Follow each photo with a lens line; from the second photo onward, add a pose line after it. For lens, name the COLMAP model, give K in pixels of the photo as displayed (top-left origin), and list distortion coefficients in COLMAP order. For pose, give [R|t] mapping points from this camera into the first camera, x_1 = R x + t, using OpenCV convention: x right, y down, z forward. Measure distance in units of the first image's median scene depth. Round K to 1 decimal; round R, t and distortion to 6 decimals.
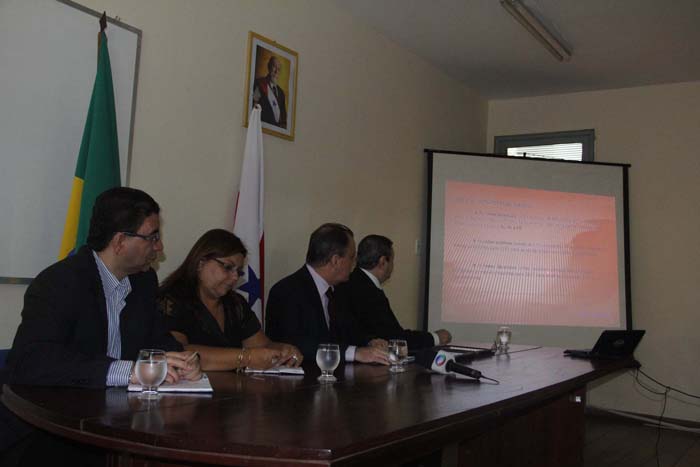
lens RADIAL K [[698.4, 0, 349.9], [0, 698.4, 241.8], [0, 0, 1]] dist [-0.075512, 0.153885]
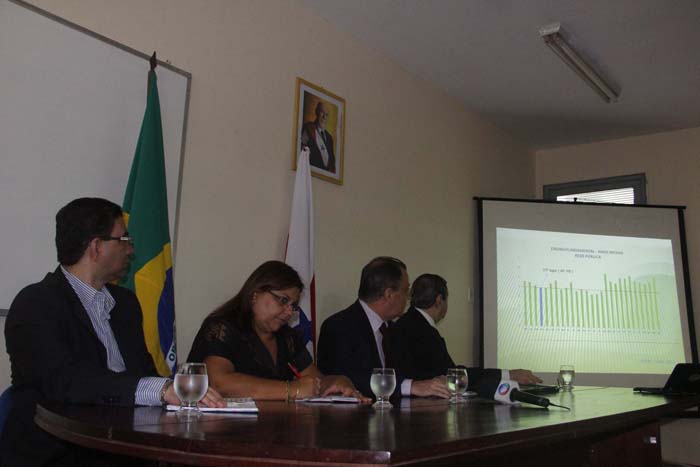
lens RADIAL K [[679.7, 0, 354.4], [0, 679.7, 245.1], [0, 0, 1]] dist [-0.117117, 0.256944]
pose [[0.997437, -0.028675, -0.065560, -0.003037], [0.022183, 0.994970, -0.097684, 0.040733], [0.068032, 0.095979, 0.993056, 0.048737]]
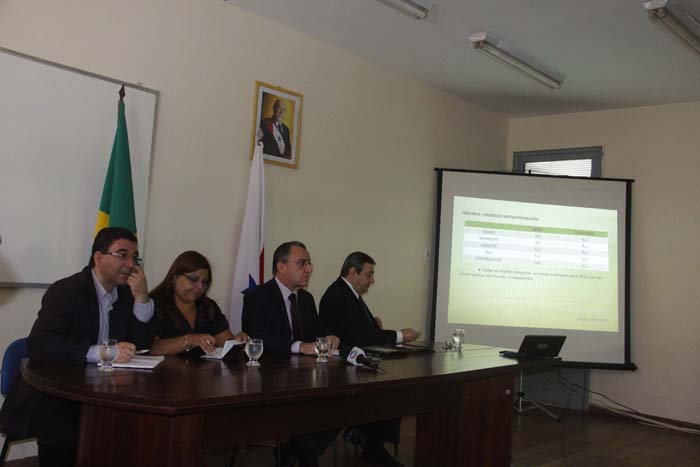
lens RADIAL K [[698.4, 0, 349.9], [0, 698.4, 241.8], [0, 0, 1]] dist [-0.075512, 0.153885]
pose [[0.989878, 0.008585, -0.141663, 0.200046], [-0.007647, 0.999945, 0.007164, -0.032655], [0.141717, -0.006008, 0.989889, -0.192268]]
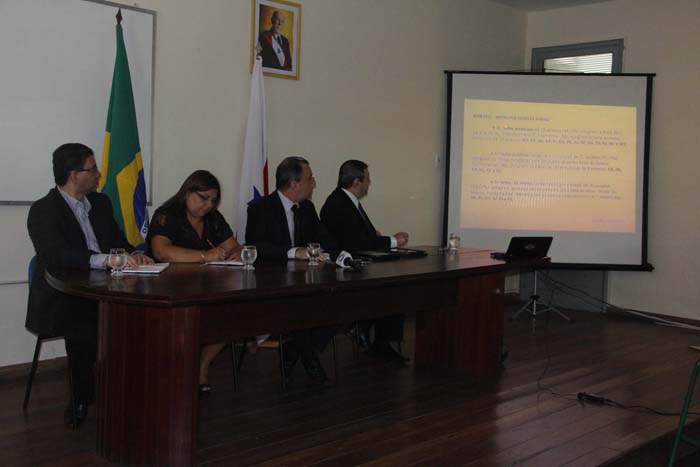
lens RADIAL K [[763.4, 0, 350.0], [0, 763.4, 233.5], [0, 0, 1]] dist [0.002688, 0.030516]
pose [[0.980741, -0.001100, -0.195310, 0.296774], [0.025782, 0.991963, 0.123873, -0.048143], [0.193604, -0.126523, 0.972887, -0.342072]]
